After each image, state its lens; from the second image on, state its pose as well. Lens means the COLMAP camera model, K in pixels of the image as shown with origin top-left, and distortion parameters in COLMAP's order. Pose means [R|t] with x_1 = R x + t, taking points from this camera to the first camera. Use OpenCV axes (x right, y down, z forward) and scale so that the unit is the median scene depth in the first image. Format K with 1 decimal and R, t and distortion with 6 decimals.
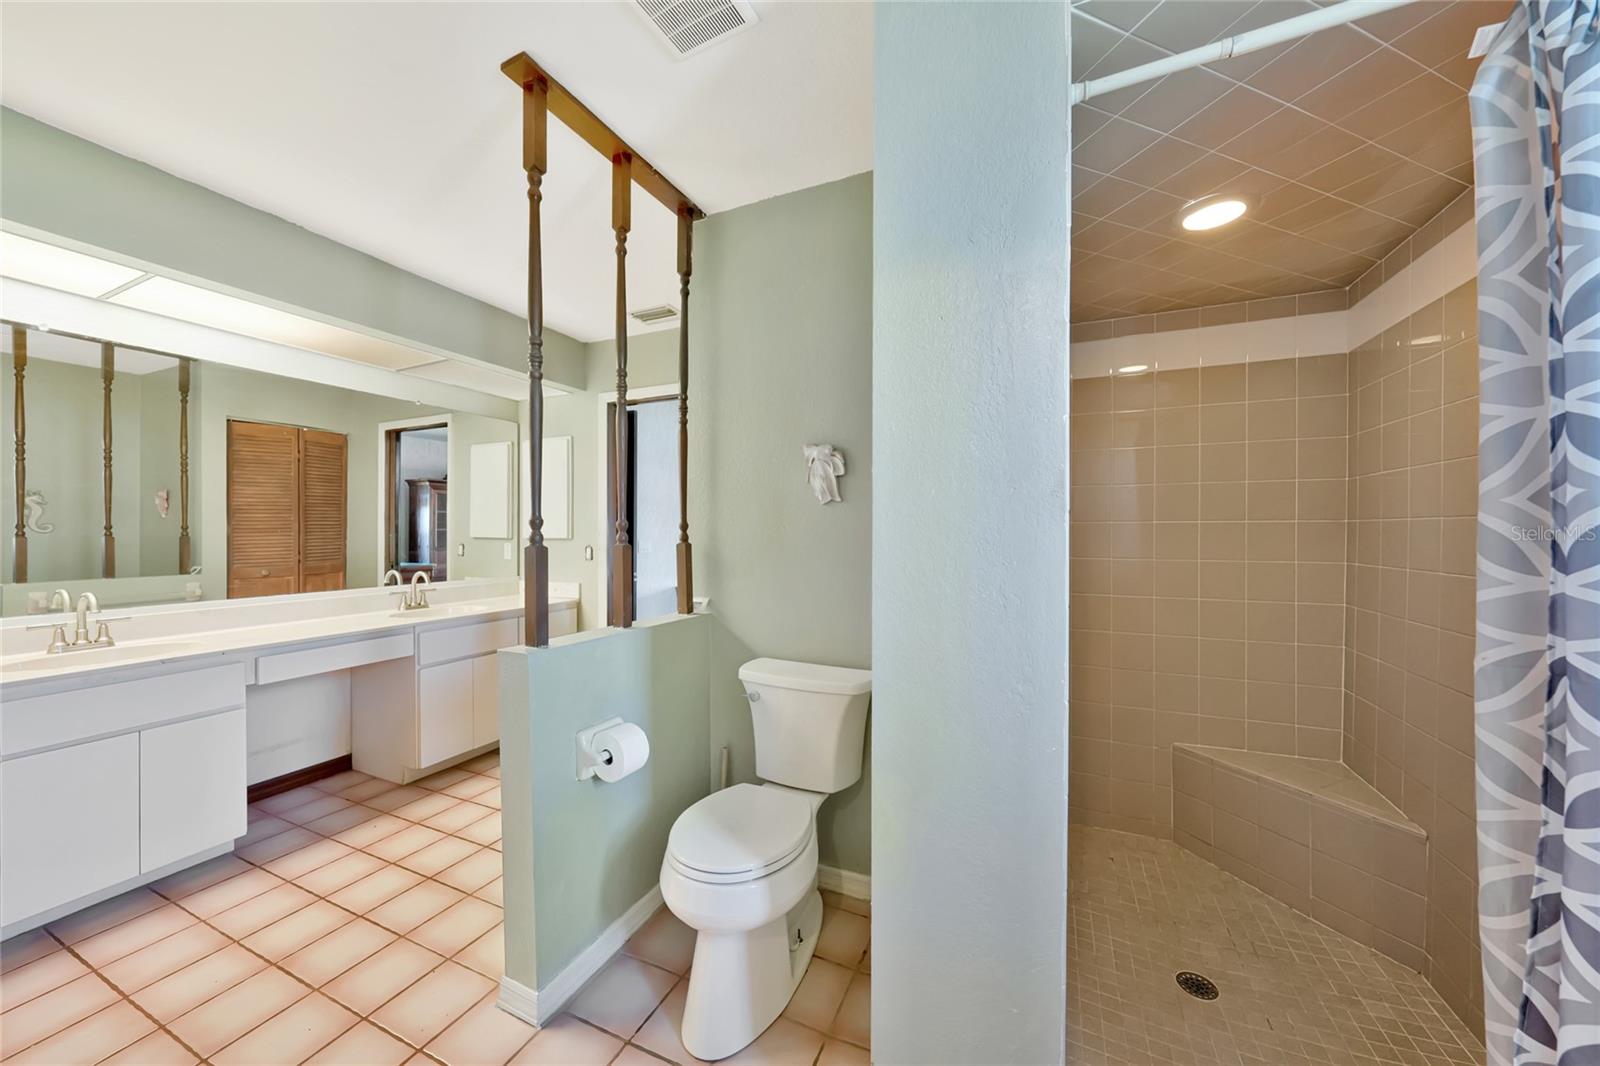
lens RADIAL K [[551.2, 0, 800.0], [0, 551.2, 533.0], [0, 0, 1]] dist [-0.011633, 0.000005]
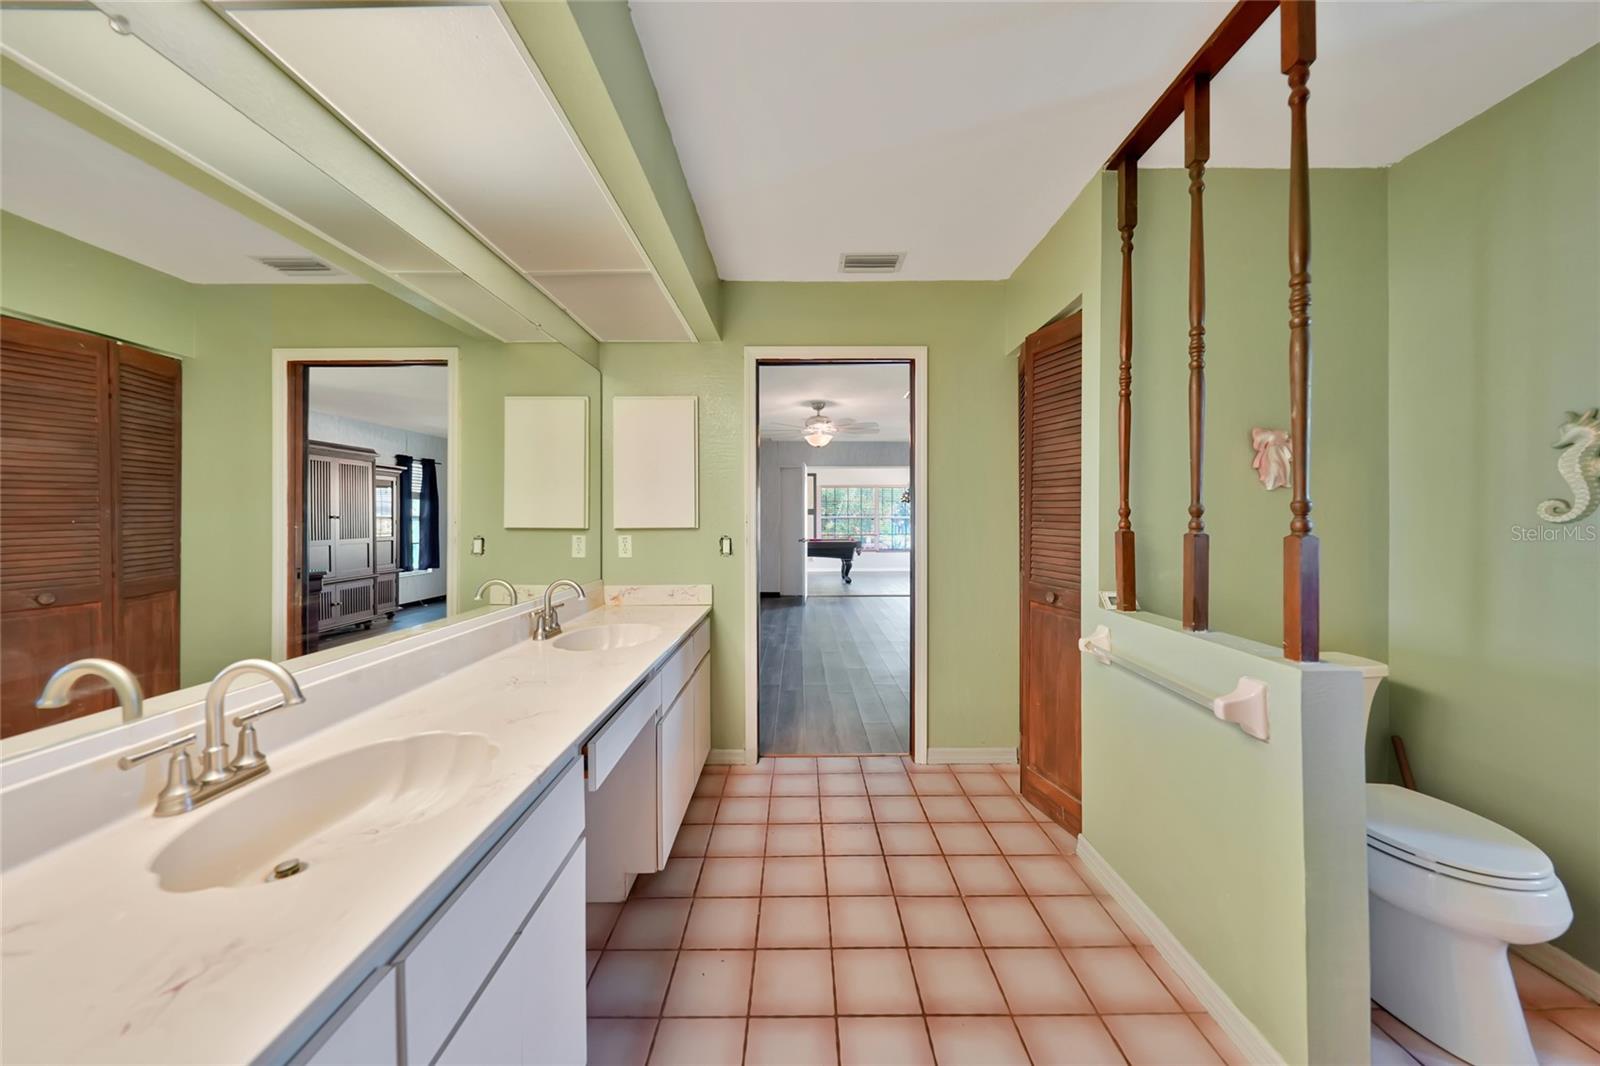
lens RADIAL K [[562.6, 0, 792.6], [0, 562.6, 512.8], [0, 0, 1]] dist [0.013890, 0.000038]
pose [[0.921778, -0.001123, 0.387716, -0.598667], [0.005785, 0.999924, -0.010856, -0.002481], [-0.387675, 0.012250, 0.921715, 0.215205]]
